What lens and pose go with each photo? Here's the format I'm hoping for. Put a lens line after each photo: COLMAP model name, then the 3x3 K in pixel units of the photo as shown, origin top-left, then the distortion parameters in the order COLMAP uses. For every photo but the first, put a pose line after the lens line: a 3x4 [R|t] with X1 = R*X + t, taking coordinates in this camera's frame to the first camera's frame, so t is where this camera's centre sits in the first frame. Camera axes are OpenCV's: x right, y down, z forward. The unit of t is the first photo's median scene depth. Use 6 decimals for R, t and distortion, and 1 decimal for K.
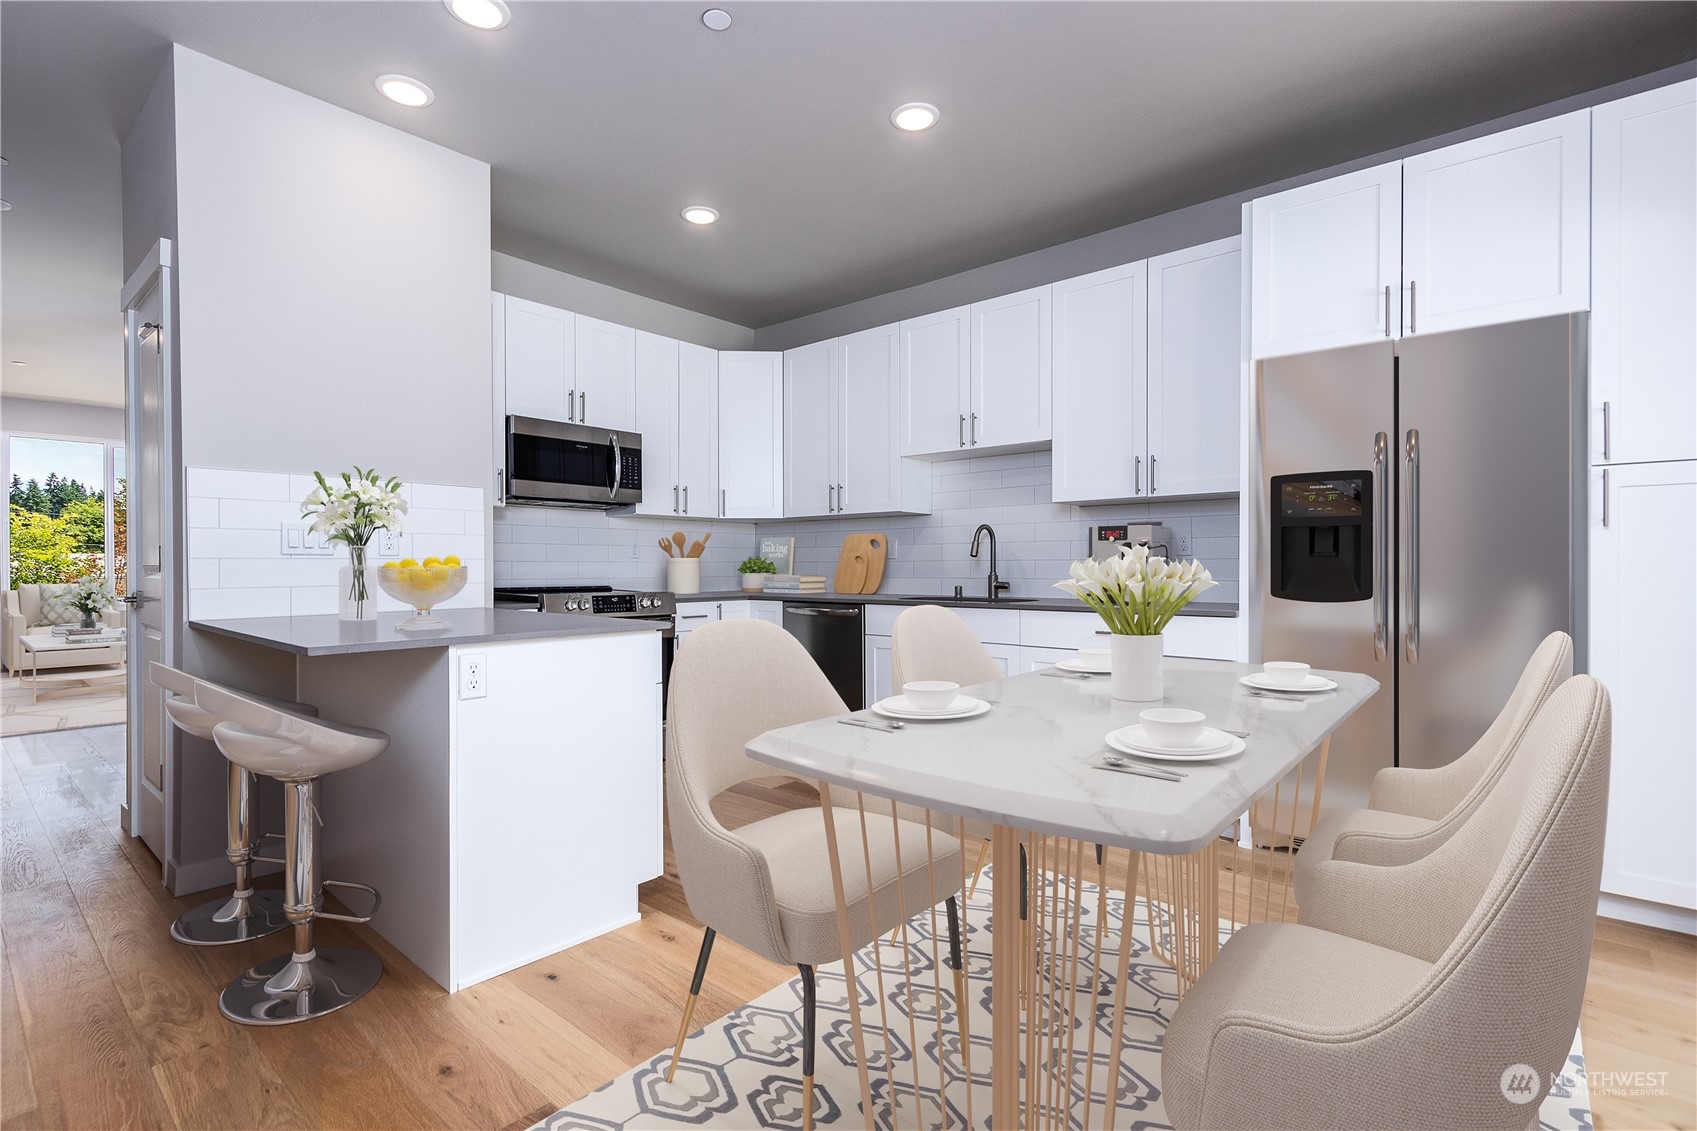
lens RADIAL K [[794.6, 0, 837.5], [0, 794.6, 572.1], [0, 0, 1]] dist [0.011676, -0.003327]
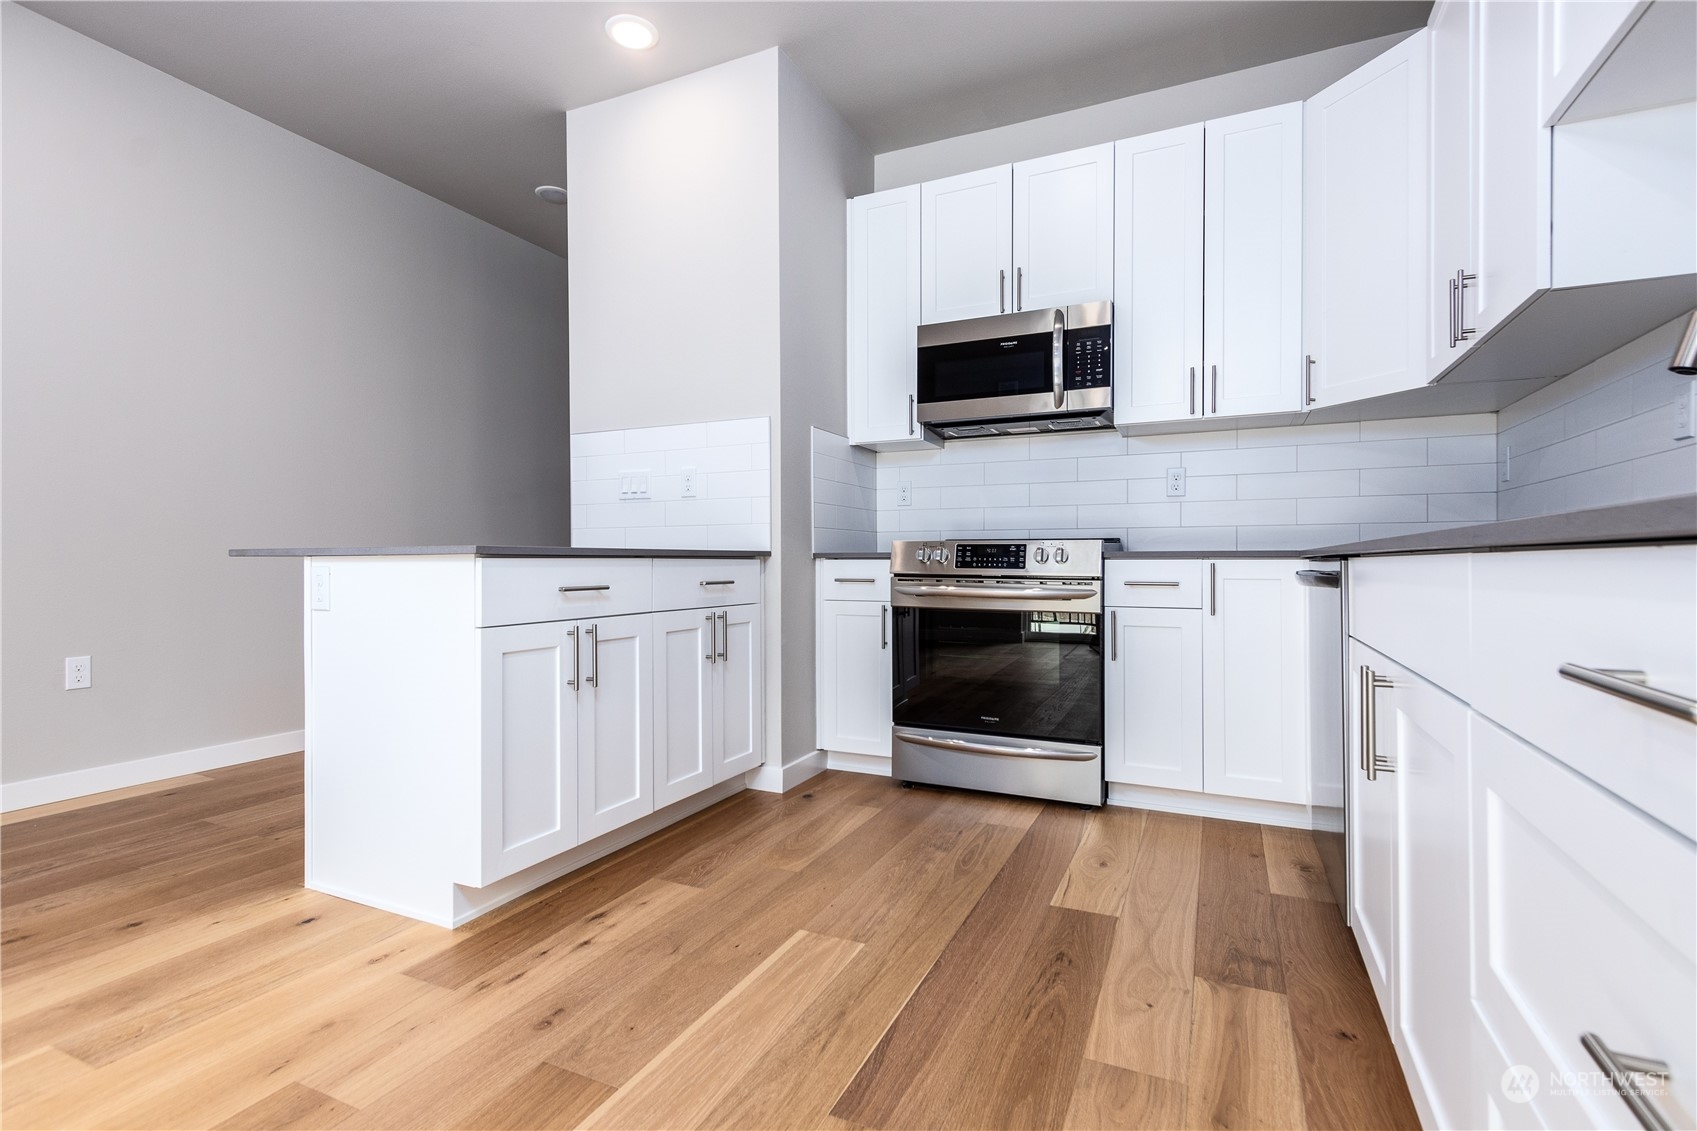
lens RADIAL K [[794.6, 0, 841.0], [0, 794.6, 567.4], [0, 0, 1]] dist [0.011676, -0.003327]
pose [[0.282111, 0.009205, -0.959338, 0.329047], [-0.007086, 0.999947, 0.007511, 0.042364], [0.959356, 0.004679, 0.282161, 0.631018]]
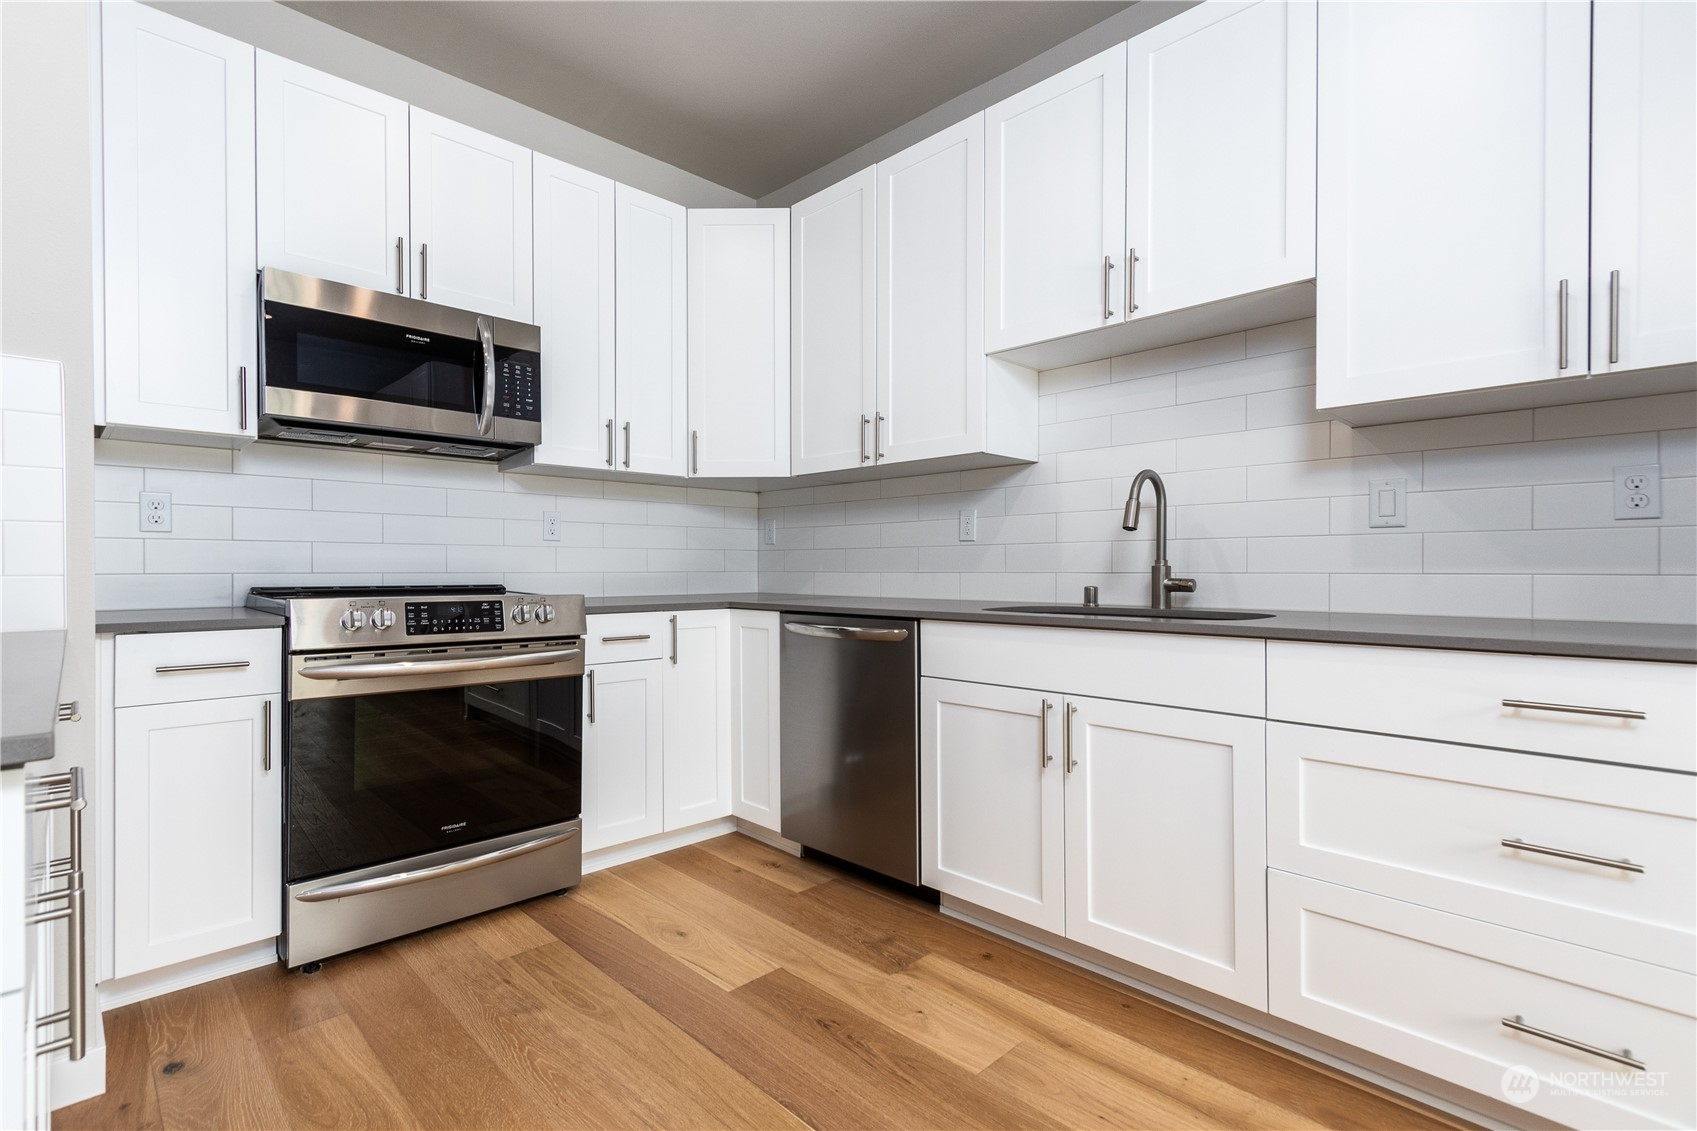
lens RADIAL K [[794.6, 0, 839.0], [0, 794.6, 575.3], [0, 0, 1]] dist [0.011676, -0.003327]
pose [[0.997162, 0.001653, -0.075267, 0.019691], [-0.001594, 0.999998, 0.000841, 0.009730], [0.075269, -0.000718, 0.997163, 0.445274]]
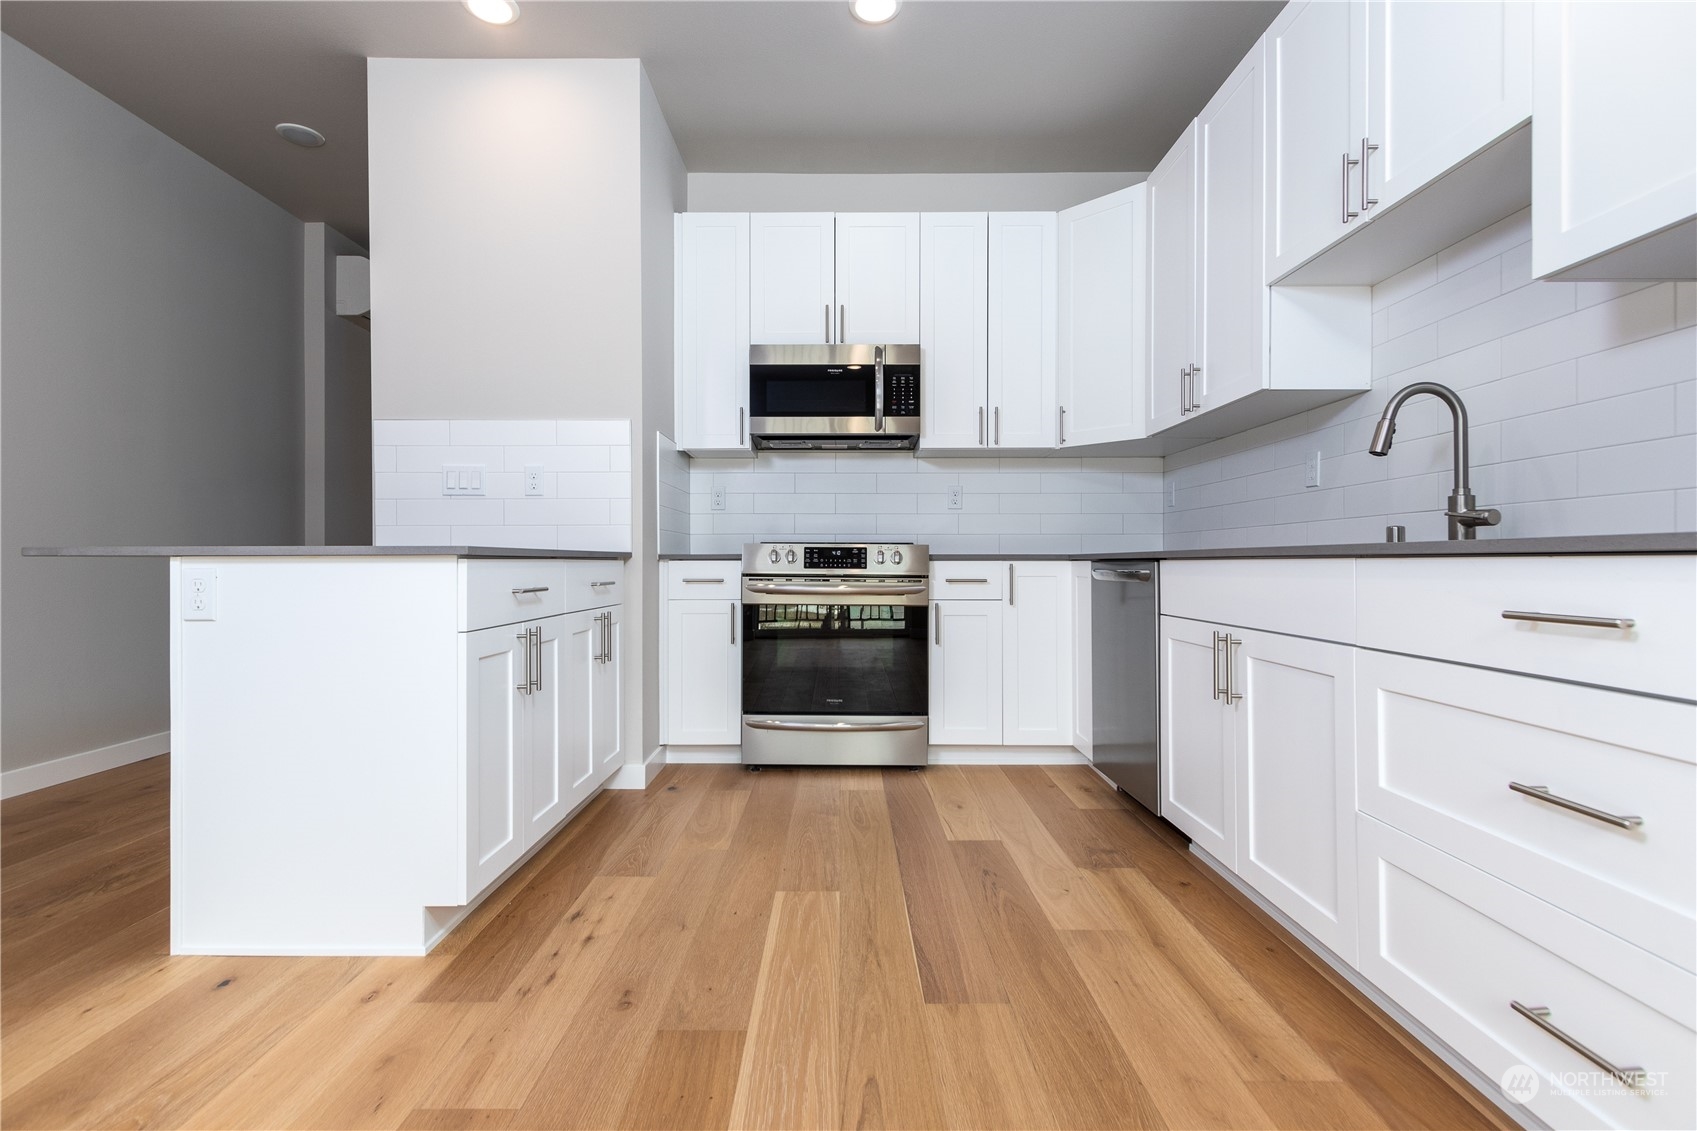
lens RADIAL K [[794.6, 0, 837.6], [0, 794.6, 566.7], [0, 0, 1]] dist [0.011676, -0.003327]
pose [[0.658595, 0.005812, -0.752475, 0.297988], [-0.006282, 0.999978, 0.002225, 0.043748], [0.752471, 0.003261, 0.658617, 0.444971]]
